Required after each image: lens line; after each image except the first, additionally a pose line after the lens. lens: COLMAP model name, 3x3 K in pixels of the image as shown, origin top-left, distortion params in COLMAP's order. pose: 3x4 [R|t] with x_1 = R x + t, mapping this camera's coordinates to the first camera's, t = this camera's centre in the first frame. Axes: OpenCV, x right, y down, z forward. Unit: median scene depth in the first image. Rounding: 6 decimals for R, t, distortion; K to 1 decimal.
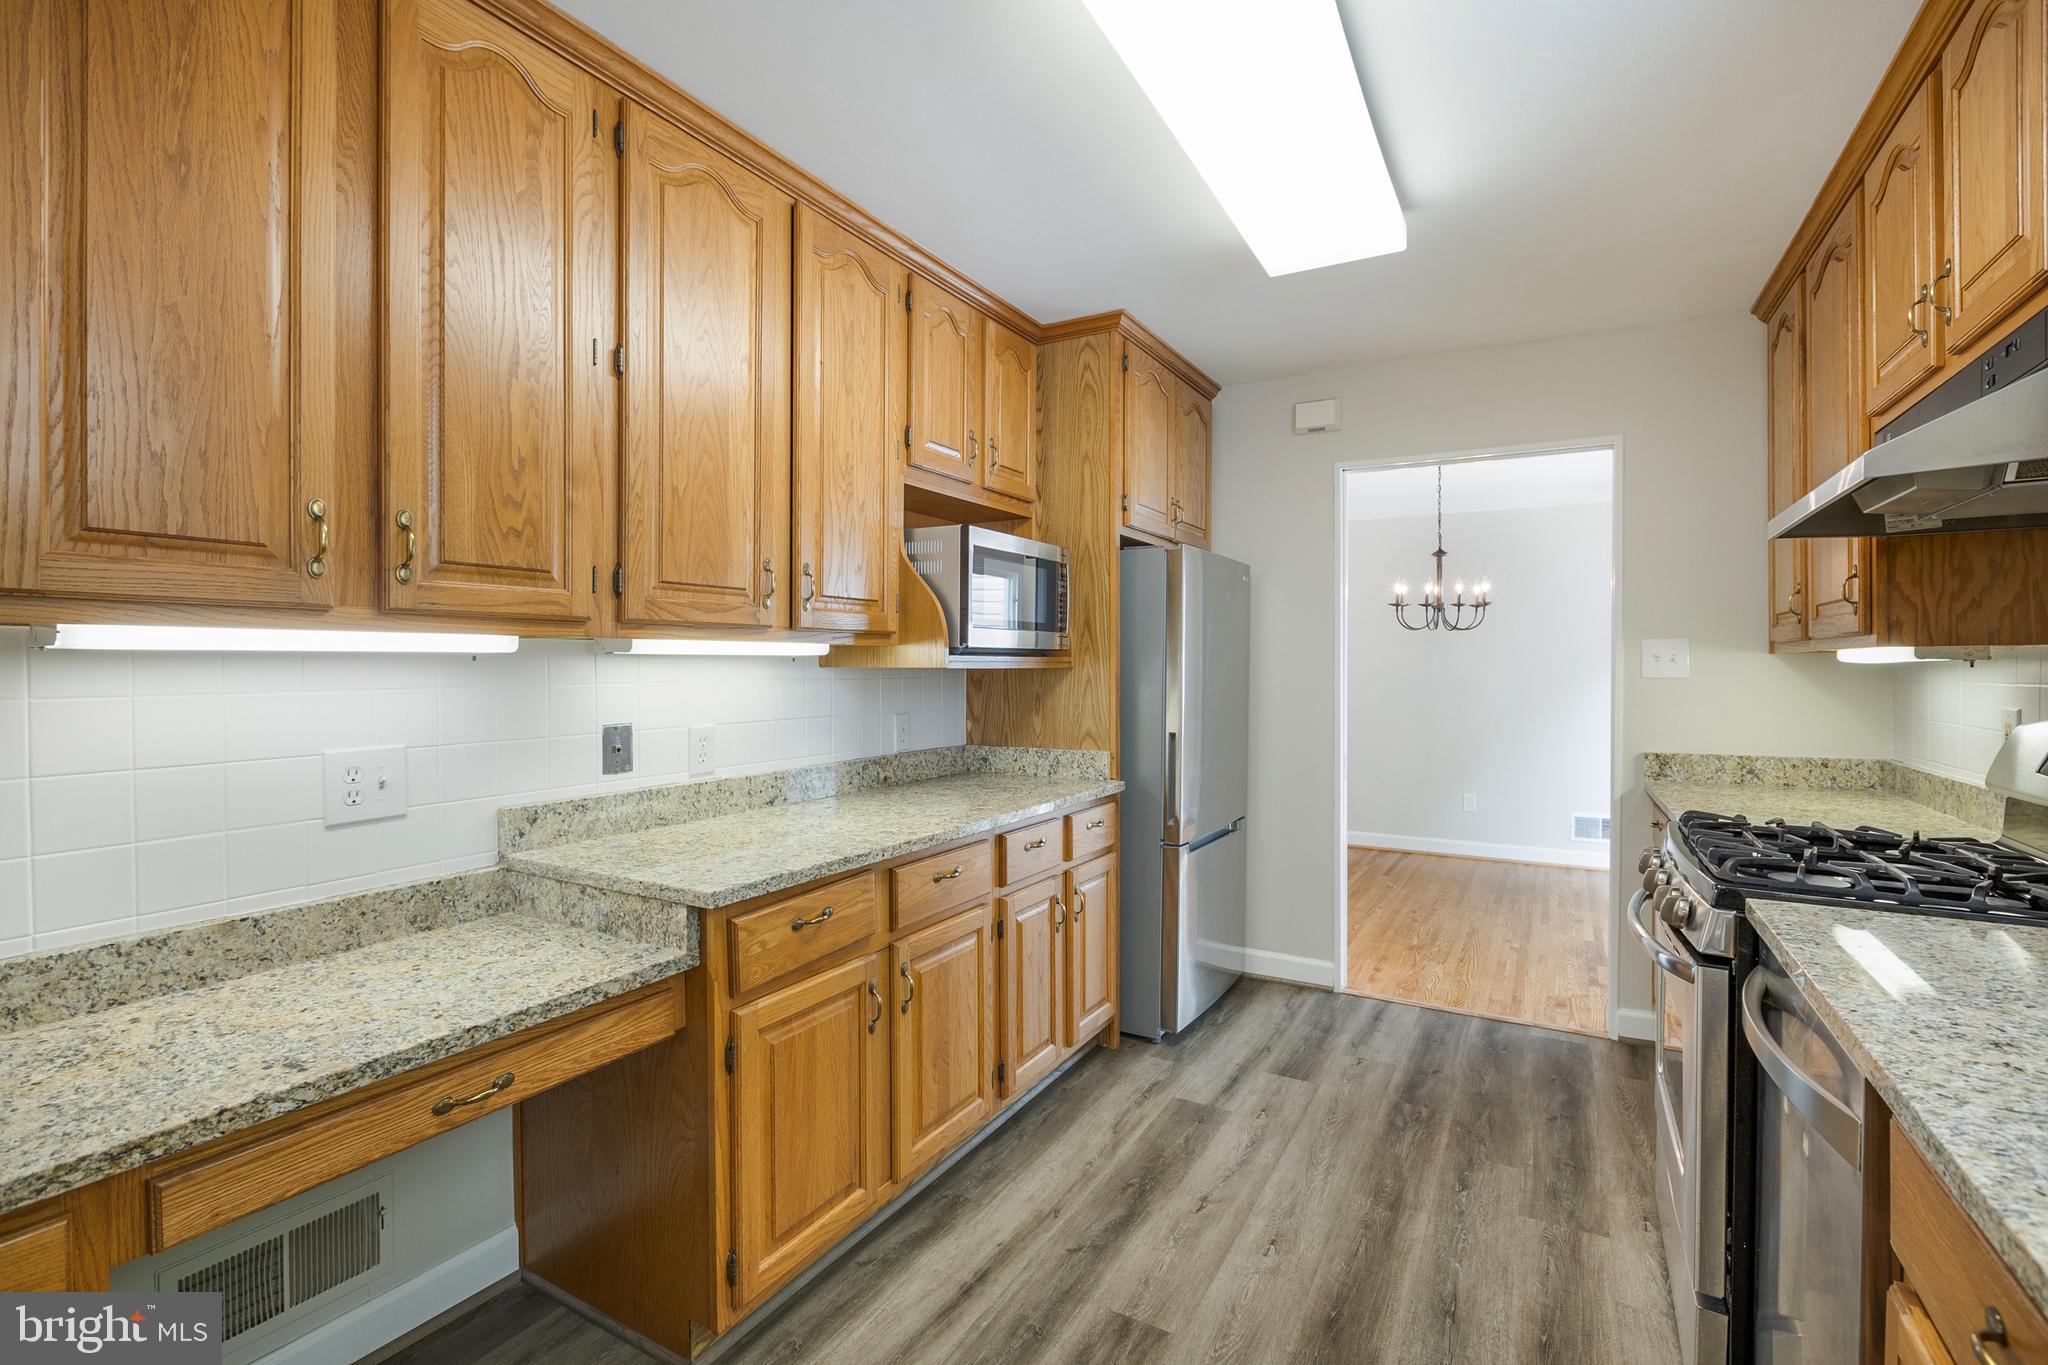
lens RADIAL K [[913.2, 0, 1027.5], [0, 913.2, 677.2], [0, 0, 1]] dist [-0.005102, -0.000932]
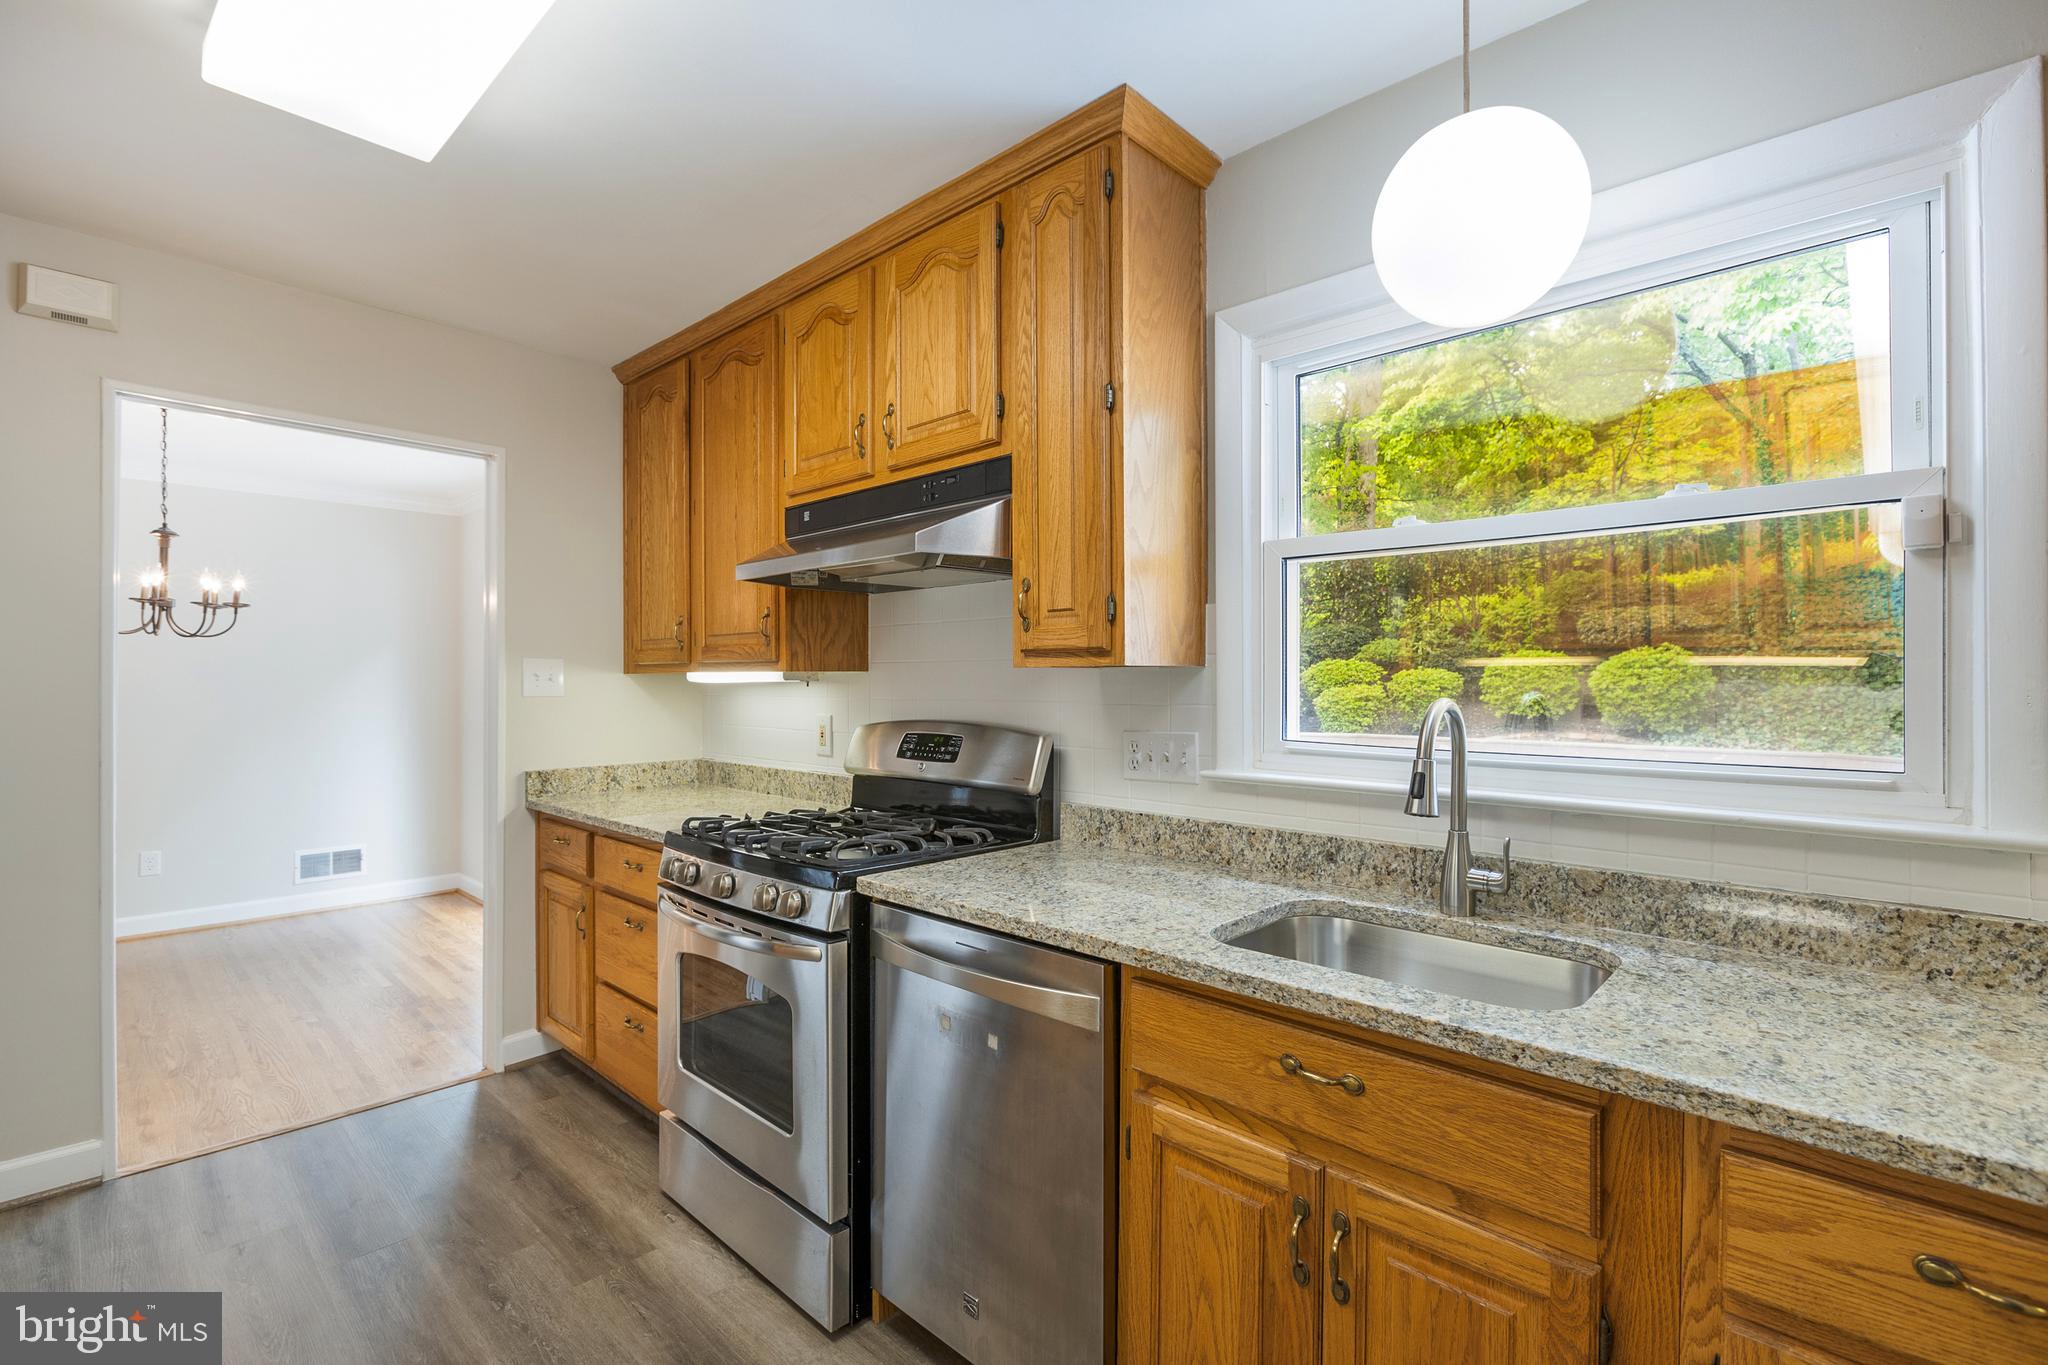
lens RADIAL K [[913.2, 0, 1027.5], [0, 913.2, 677.2], [0, 0, 1]] dist [-0.005102, -0.000932]
pose [[0.231213, 0.005997, 0.972885, -0.172486], [0.010467, 0.999908, -0.008651, -0.006519], [-0.972847, 0.012183, 0.231129, 0.234817]]
